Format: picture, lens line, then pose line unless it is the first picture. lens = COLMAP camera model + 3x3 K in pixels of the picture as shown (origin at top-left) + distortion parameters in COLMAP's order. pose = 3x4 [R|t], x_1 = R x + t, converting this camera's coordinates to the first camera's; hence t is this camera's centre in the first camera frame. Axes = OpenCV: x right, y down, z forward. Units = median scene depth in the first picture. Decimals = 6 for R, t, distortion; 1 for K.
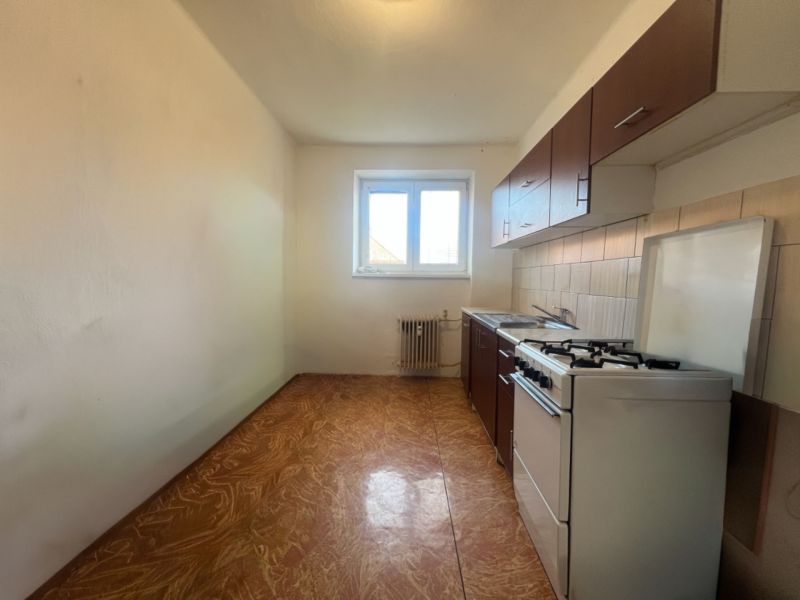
lens RADIAL K [[317.1, 0, 400.2], [0, 317.1, 303.4], [0, 0, 1]] dist [-0.000351, -0.000010]
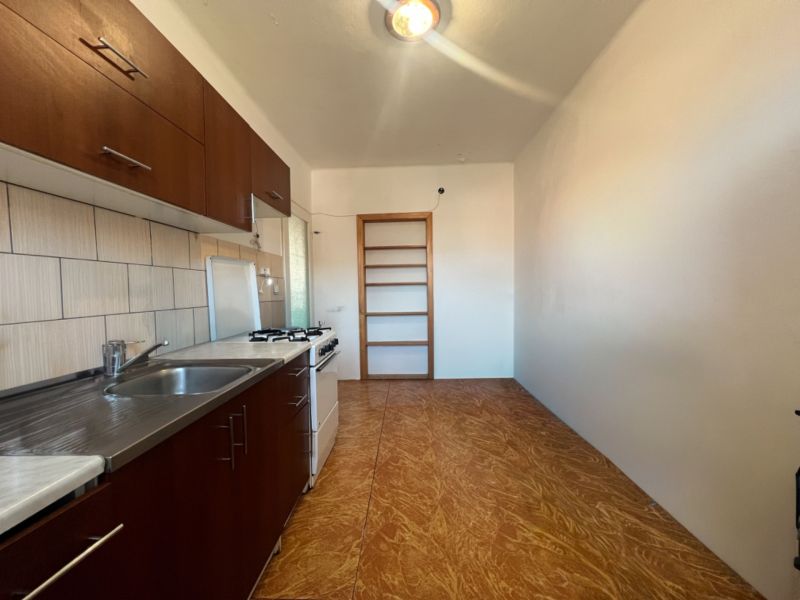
lens RADIAL K [[317.1, 0, 399.6], [0, 317.1, 301.0], [0, 0, 1]] dist [-0.000351, -0.000010]
pose [[-0.999963, 0.008196, -0.002590, 0.046454], [0.007838, 0.993154, 0.116553, -0.140054], [0.003528, 0.116528, -0.993181, 1.838002]]
